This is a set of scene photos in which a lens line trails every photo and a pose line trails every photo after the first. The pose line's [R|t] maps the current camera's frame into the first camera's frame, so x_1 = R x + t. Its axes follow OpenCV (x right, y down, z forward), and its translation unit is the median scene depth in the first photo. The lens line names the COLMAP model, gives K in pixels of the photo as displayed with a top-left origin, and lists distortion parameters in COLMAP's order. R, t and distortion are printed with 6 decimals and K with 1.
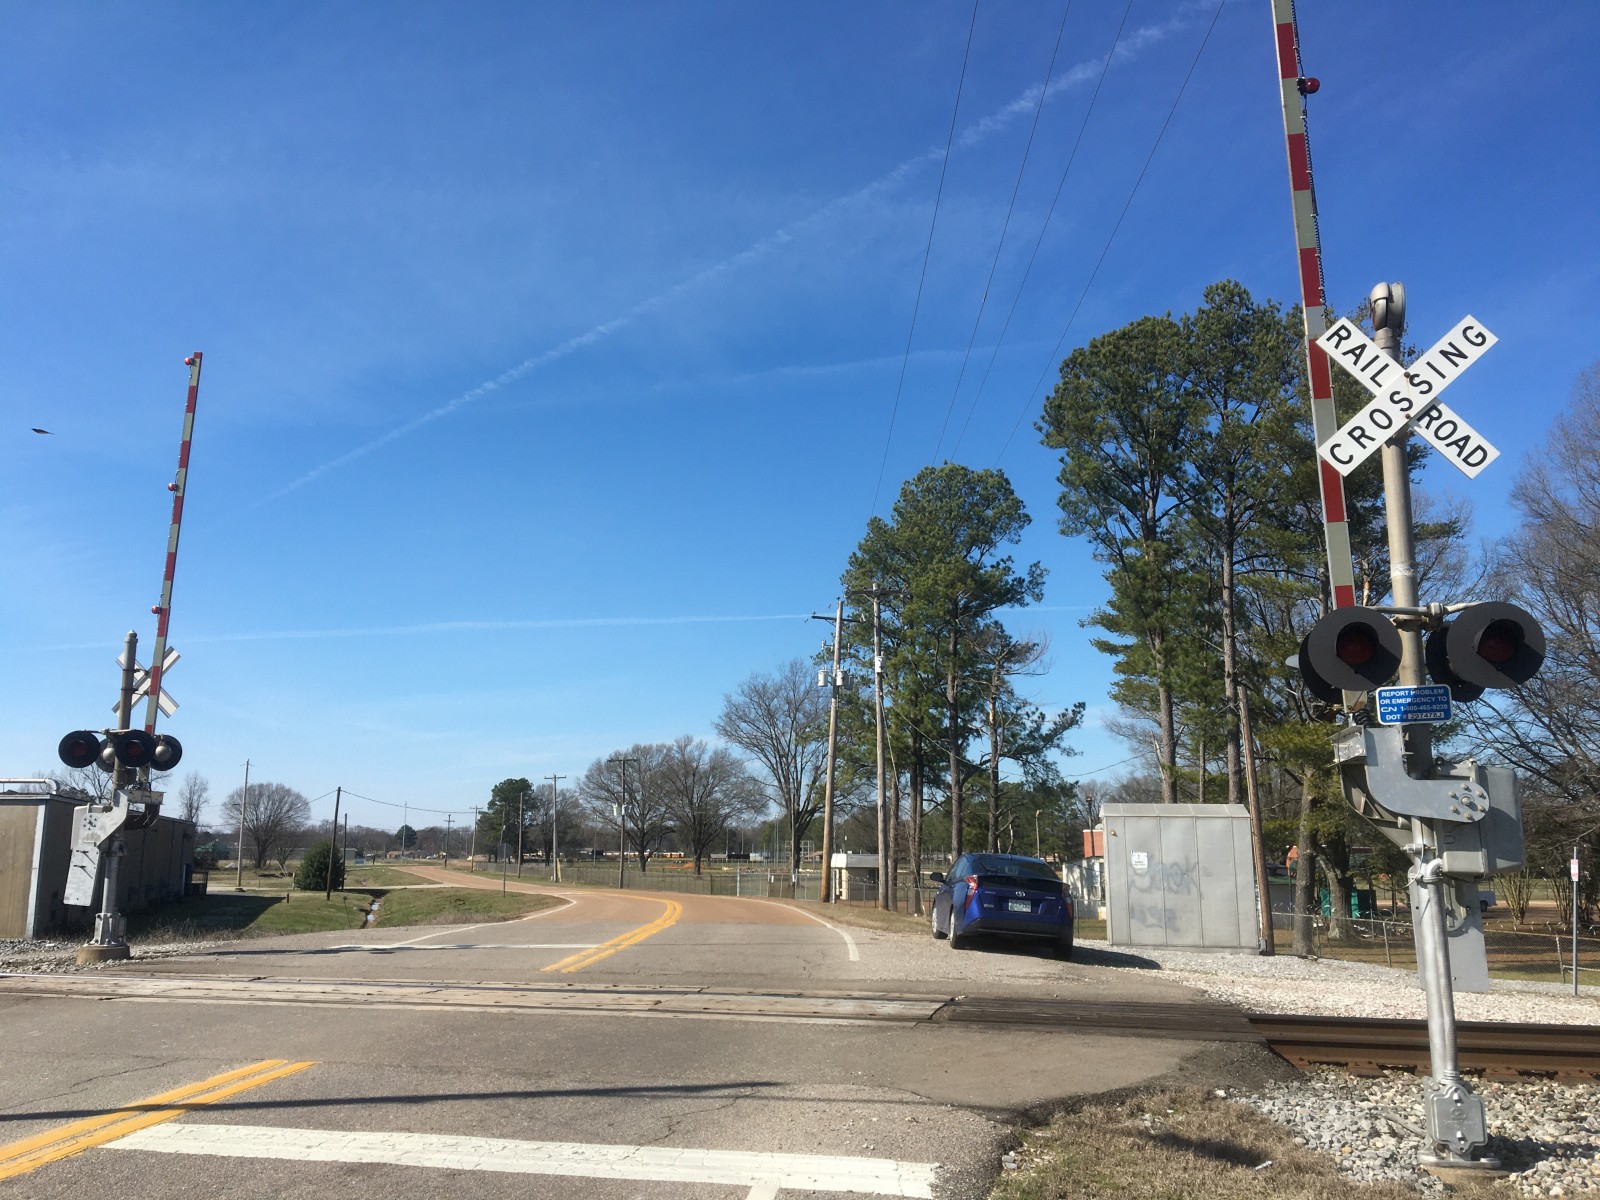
lens RADIAL K [[1312.6, 0, 774.8], [0, 1312.6, 595.1], [0, 0, 1]] dist [0.104880, -0.165246]
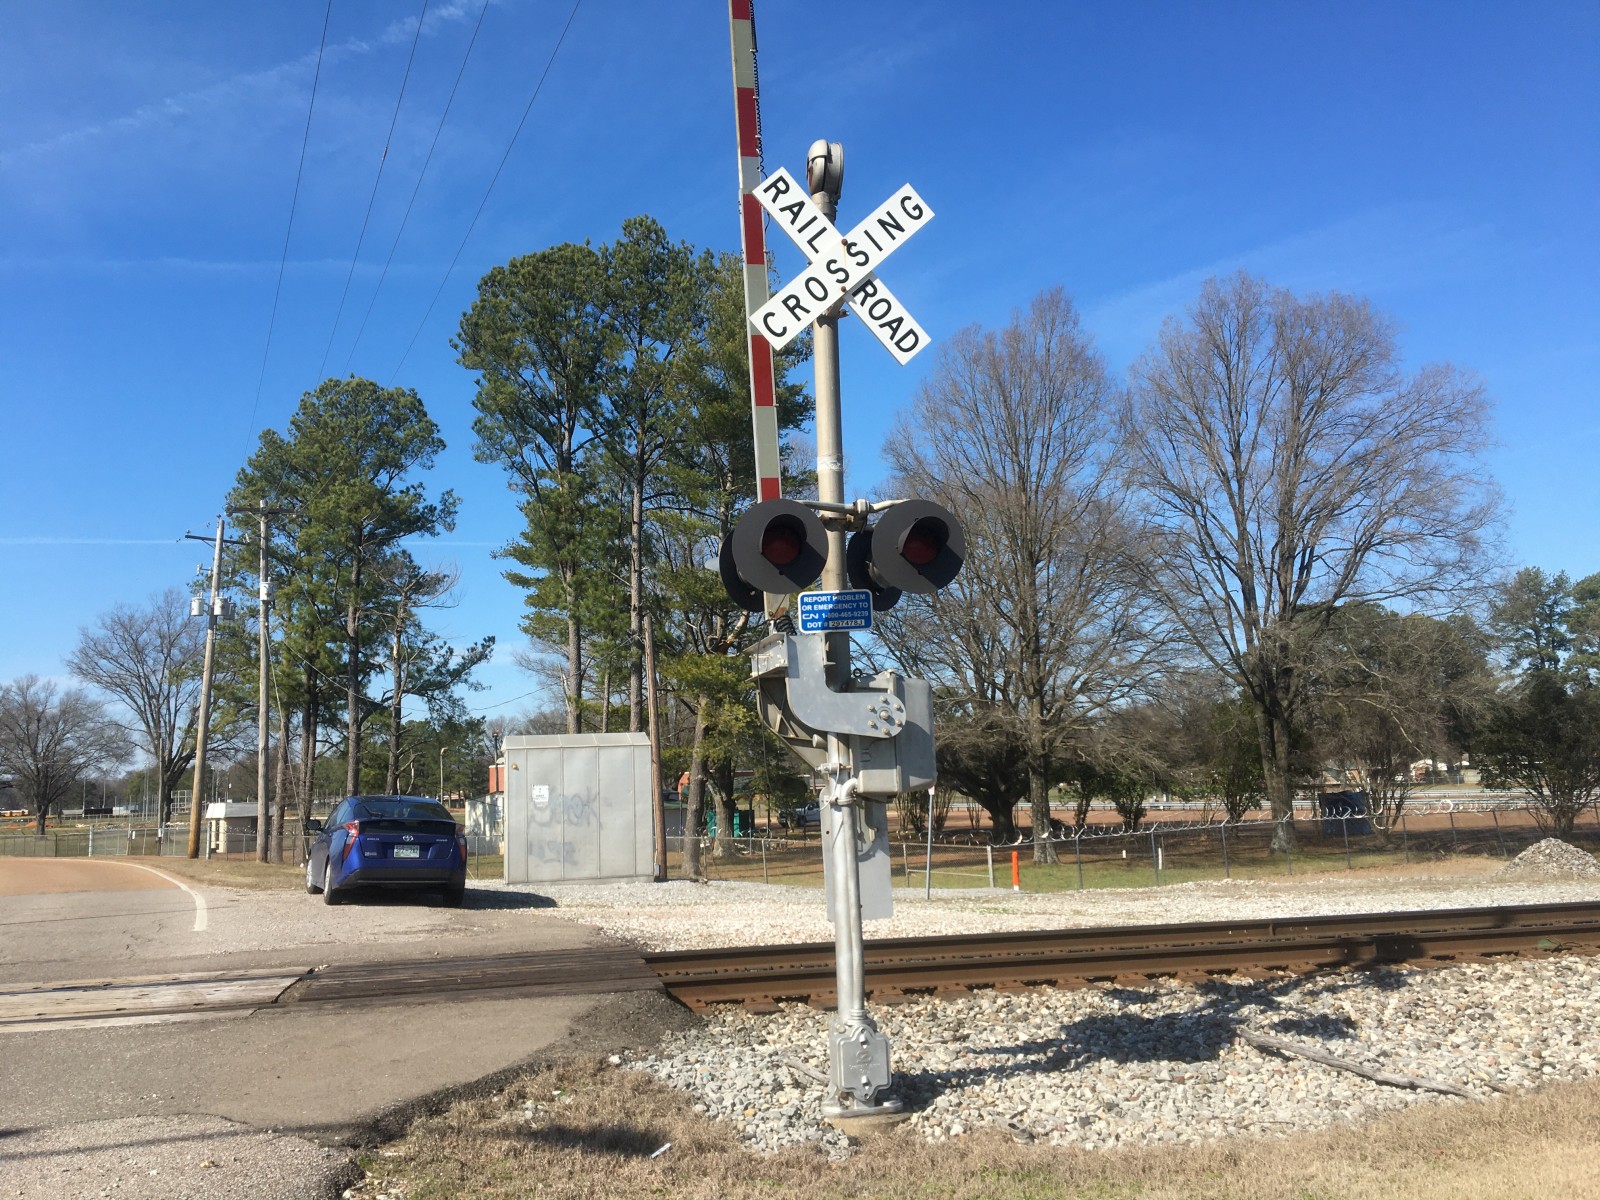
lens RADIAL K [[1333.7, 0, 770.0], [0, 1333.7, 601.2], [0, 0, 1]] dist [0.110235, -0.169192]
pose [[0.908308, 0.018848, 0.417876, 0.007268], [-0.041056, 0.998178, 0.044219, 0.004584], [-0.416281, -0.057321, 0.907427, 0.023996]]
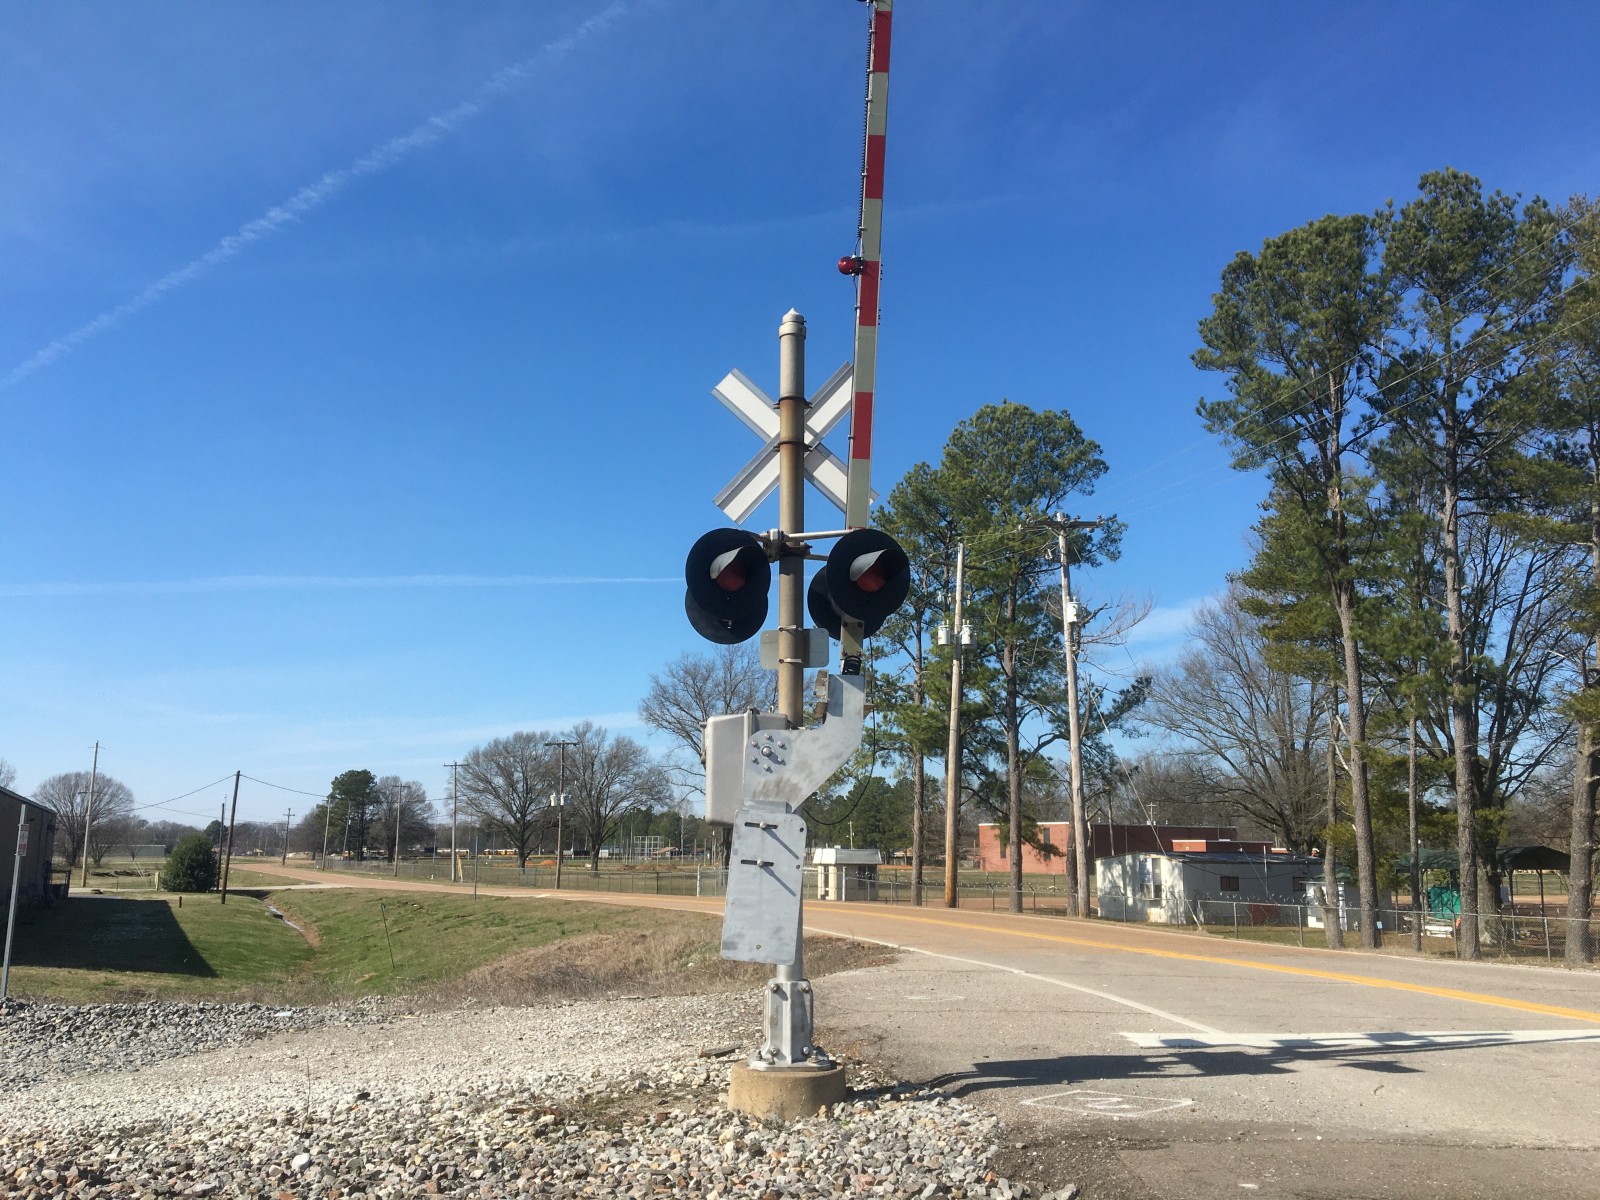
lens RADIAL K [[1359.6, 0, 800.0], [0, 1359.6, 600.0], [0, 0, 1]] dist [0.109847, -0.172730]
pose [[0.992642, 0.021125, 0.119231, -0.174541], [-0.022684, 0.999674, 0.011728, 0.037446], [-0.118945, -0.014346, 0.992797, 0.186203]]
